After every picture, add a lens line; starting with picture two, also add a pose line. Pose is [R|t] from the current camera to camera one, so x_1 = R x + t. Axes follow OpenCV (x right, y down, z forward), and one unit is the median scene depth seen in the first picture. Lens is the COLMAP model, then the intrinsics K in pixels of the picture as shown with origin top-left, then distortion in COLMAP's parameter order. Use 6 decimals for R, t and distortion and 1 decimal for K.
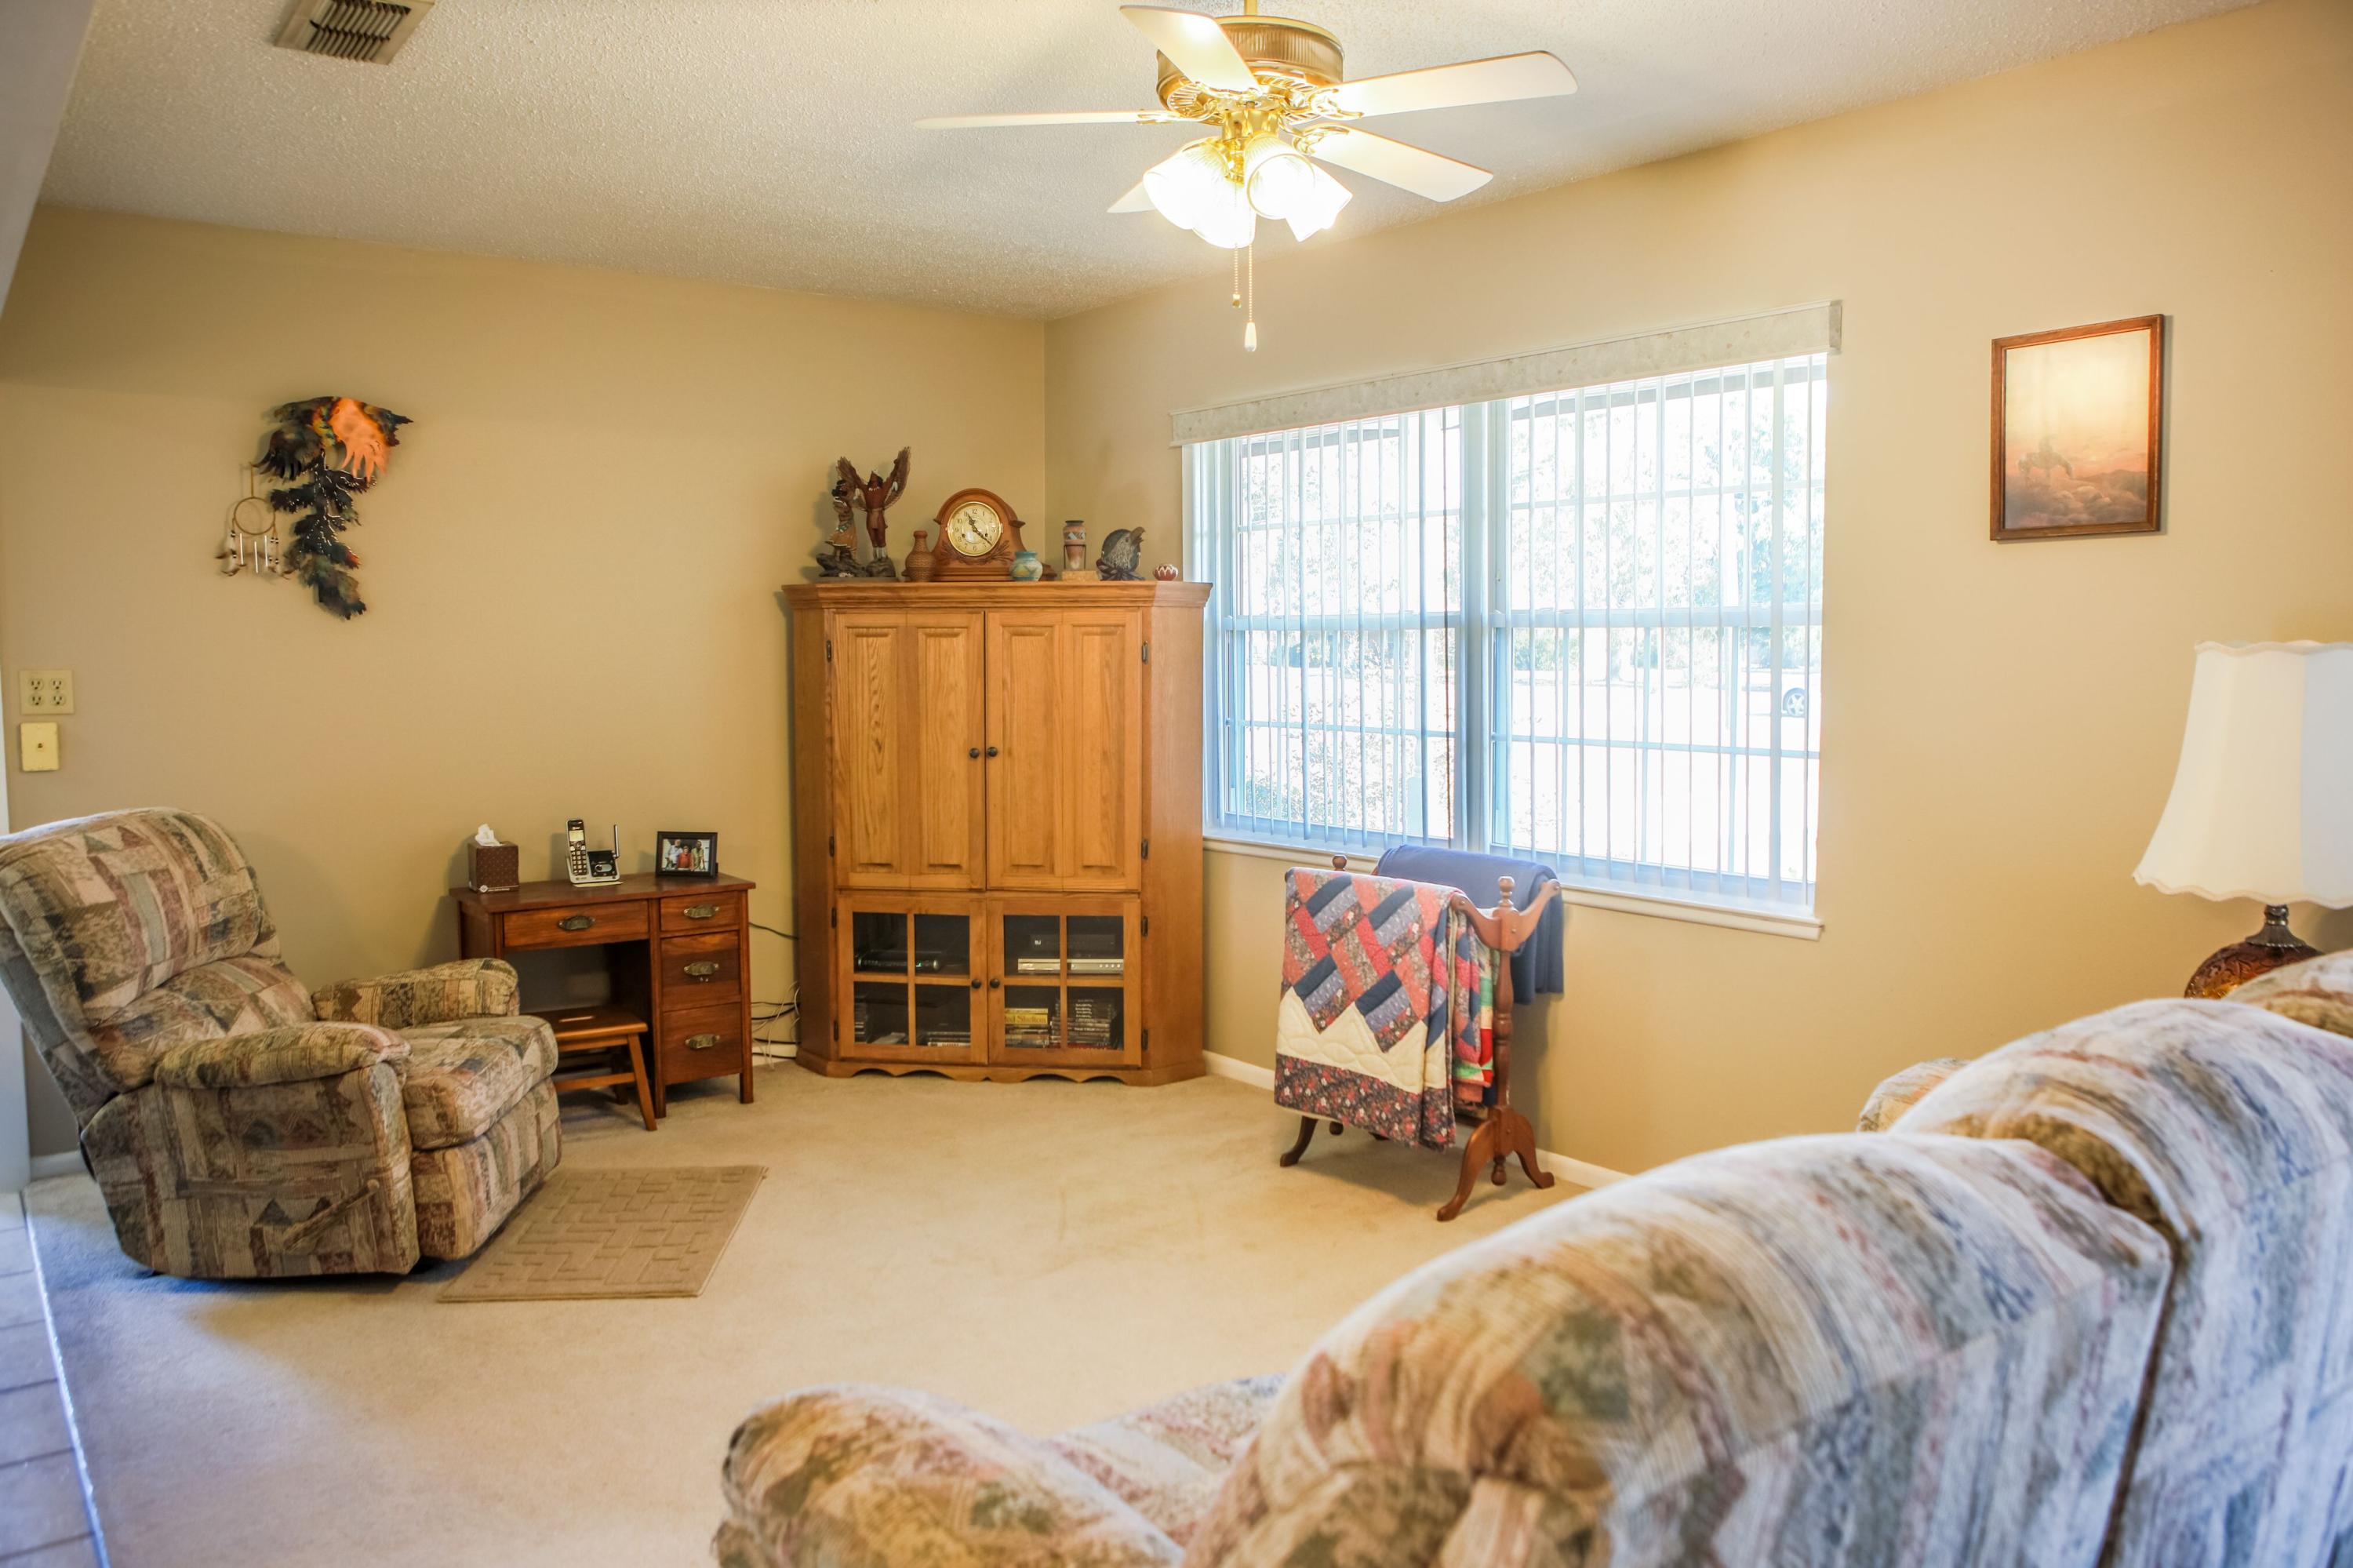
lens RADIAL K [[1713.4, 0, 1175.5], [0, 1713.4, 789.3], [0, 0, 1]] dist [-0.111926, 0.080531]
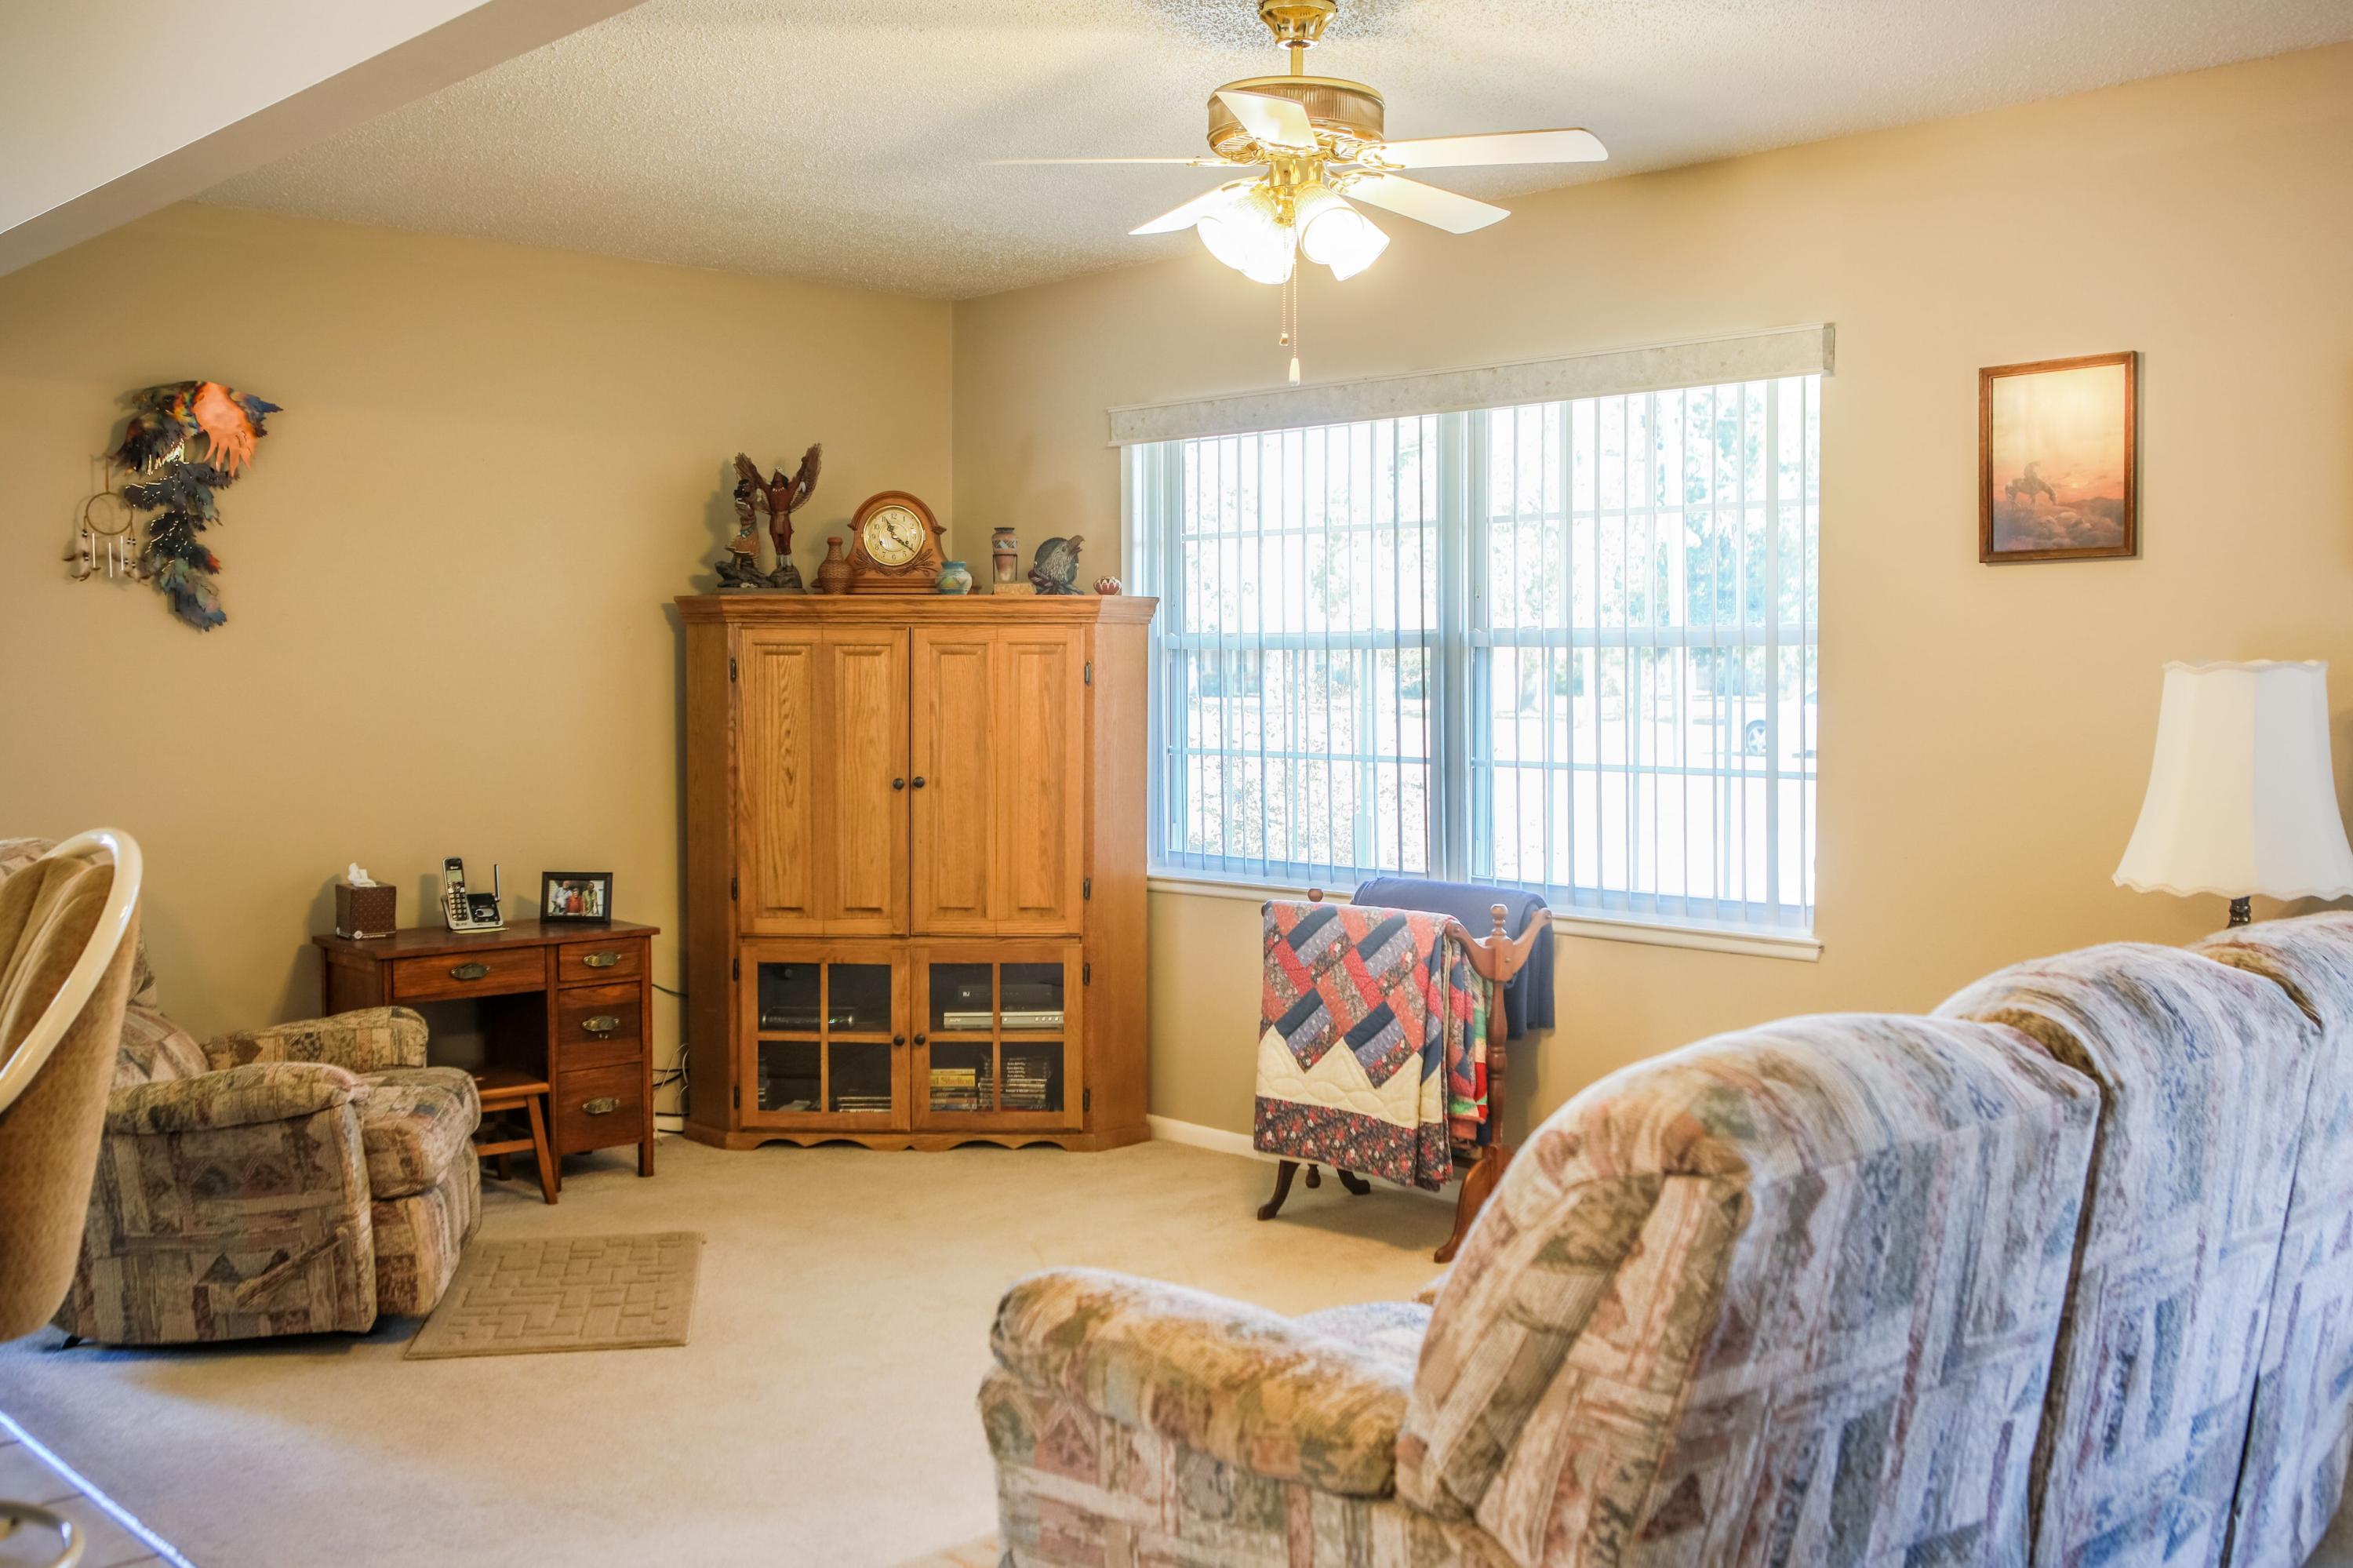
lens RADIAL K [[2265.9, 0, 1176.5], [0, 2265.9, 784.0], [0, 0, 1]] dist [-0.098021, 0.159573]
pose [[0.994871, -0.002145, 0.101126, -0.117481], [0.005423, 0.999468, -0.032147, 0.023134], [-0.101003, 0.032530, 0.994354, -0.258521]]
